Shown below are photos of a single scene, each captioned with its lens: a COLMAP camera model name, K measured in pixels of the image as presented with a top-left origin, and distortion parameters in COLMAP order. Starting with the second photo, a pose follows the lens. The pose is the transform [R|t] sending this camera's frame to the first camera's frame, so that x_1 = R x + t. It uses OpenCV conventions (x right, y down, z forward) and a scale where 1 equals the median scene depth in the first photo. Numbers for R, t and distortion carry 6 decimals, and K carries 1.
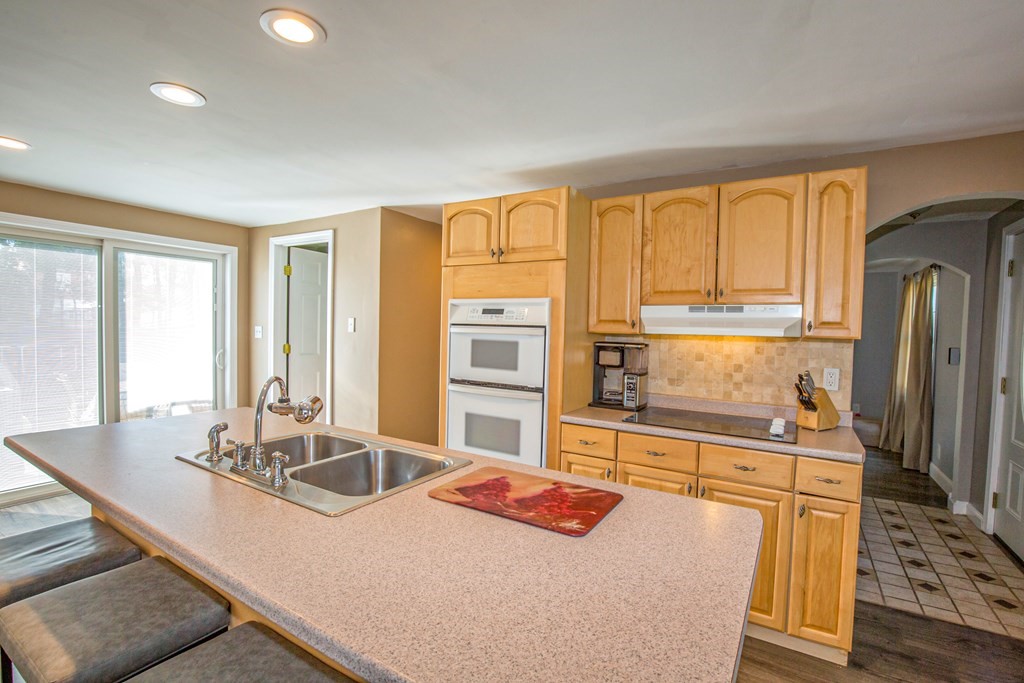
lens RADIAL K [[475.9, 0, 512.0], [0, 475.9, 341.5], [0, 0, 1]] dist [-0.016169, 0.001035]
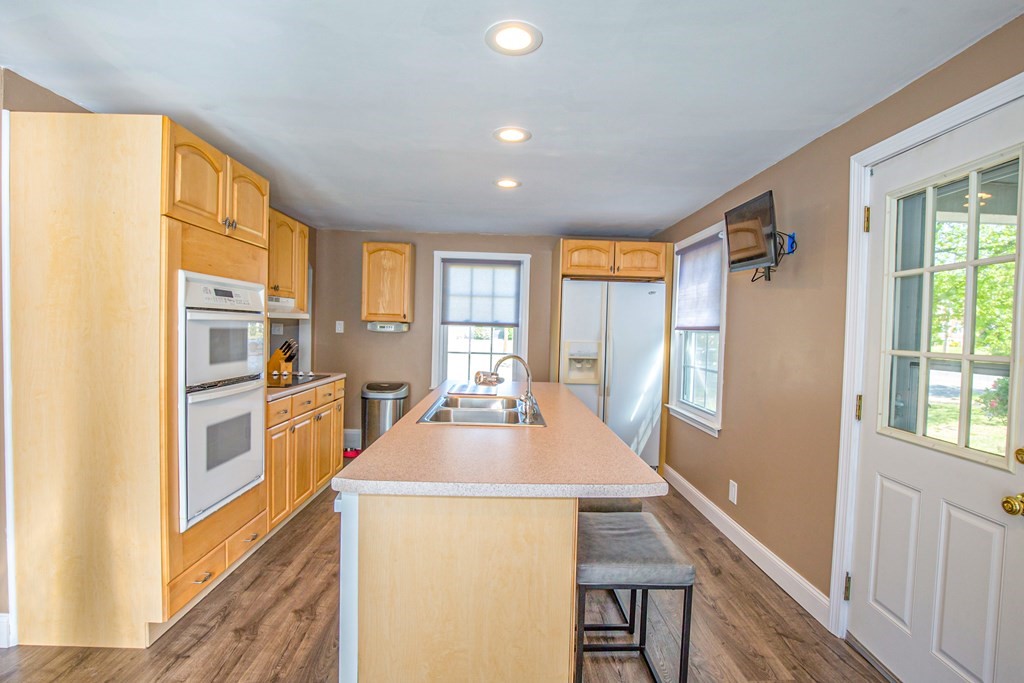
lens RADIAL K [[482.1, 0, 512.0], [0, 482.1, 341.5], [0, 0, 1]] dist [-0.026664, 0.000222]
pose [[-0.539662, -0.063644, 0.839473, -1.036432], [-0.012413, 0.997632, 0.067656, -0.043310], [-0.841790, 0.026091, -0.539173, 1.057623]]
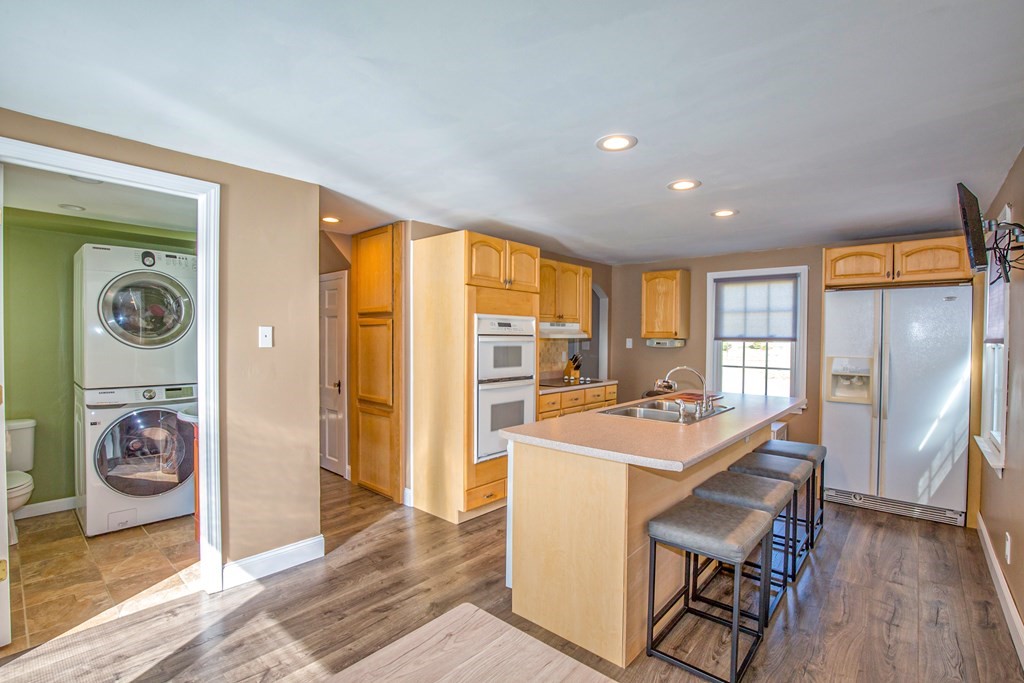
lens RADIAL K [[468.8, 0, 512.5], [0, 468.8, 339.6], [0, 0, 1]] dist [-0.034430, 0.007173]
pose [[0.172385, -0.031049, 0.984540, -1.379330], [0.029194, 0.999225, 0.026400, -0.057205], [-0.984597, 0.024191, 0.173158, 0.771465]]
